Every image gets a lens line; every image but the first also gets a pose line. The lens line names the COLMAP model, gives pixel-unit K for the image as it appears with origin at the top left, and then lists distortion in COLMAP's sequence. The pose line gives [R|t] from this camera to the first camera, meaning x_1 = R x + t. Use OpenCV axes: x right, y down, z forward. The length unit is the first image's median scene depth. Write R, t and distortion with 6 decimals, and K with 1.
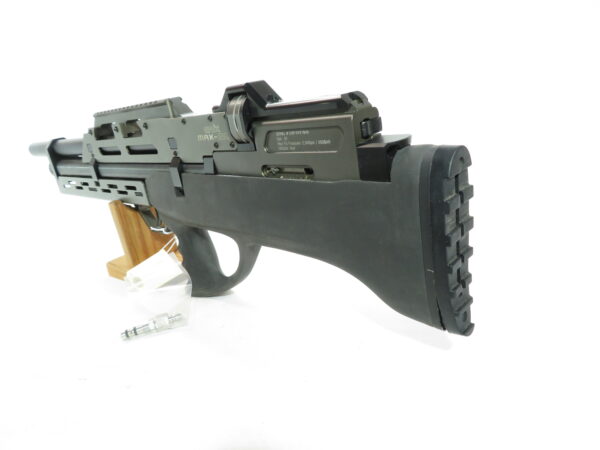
lens RADIAL K [[439.4, 0, 300.0], [0, 439.4, 225.0], [0, 0, 1]] dist [0.000004, -0.000485]
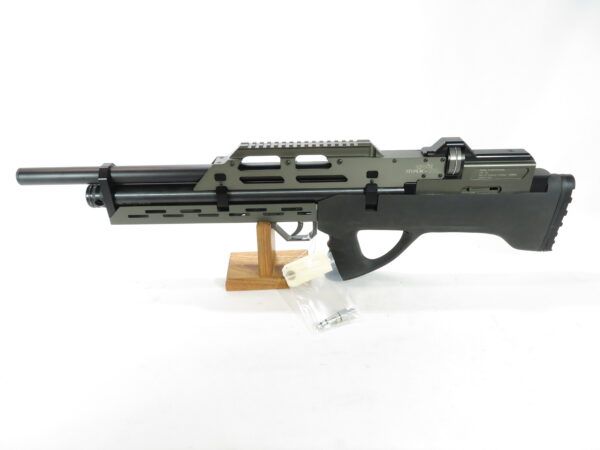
lens RADIAL K [[439.4, 0, 300.0], [0, 439.4, 225.0], [0, 0, 1]] dist [0.000004, -0.000485]
pose [[0.729608, -0.202342, 0.653246, -1.602752], [0.117890, 0.978139, 0.171306, -0.337016], [-0.673628, -0.047975, 0.737512, 0.133304]]
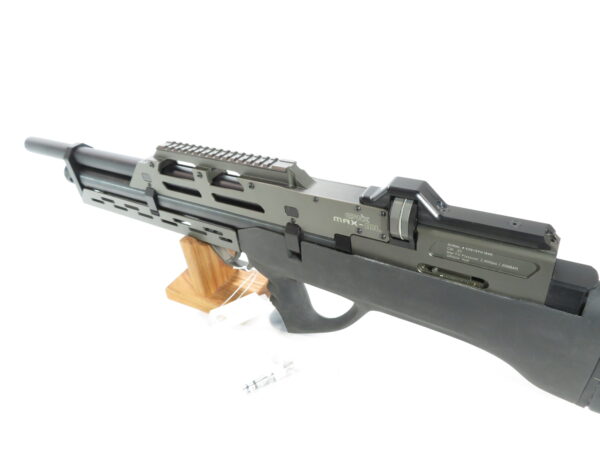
lens RADIAL K [[439.4, 0, 300.0], [0, 439.4, 225.0], [0, 0, 1]] dist [0.000004, -0.000485]
pose [[0.980785, -0.055982, 0.186889, -0.519348], [0.011143, 0.972456, 0.232822, -0.437859], [-0.194775, -0.226266, 0.954393, 0.070127]]
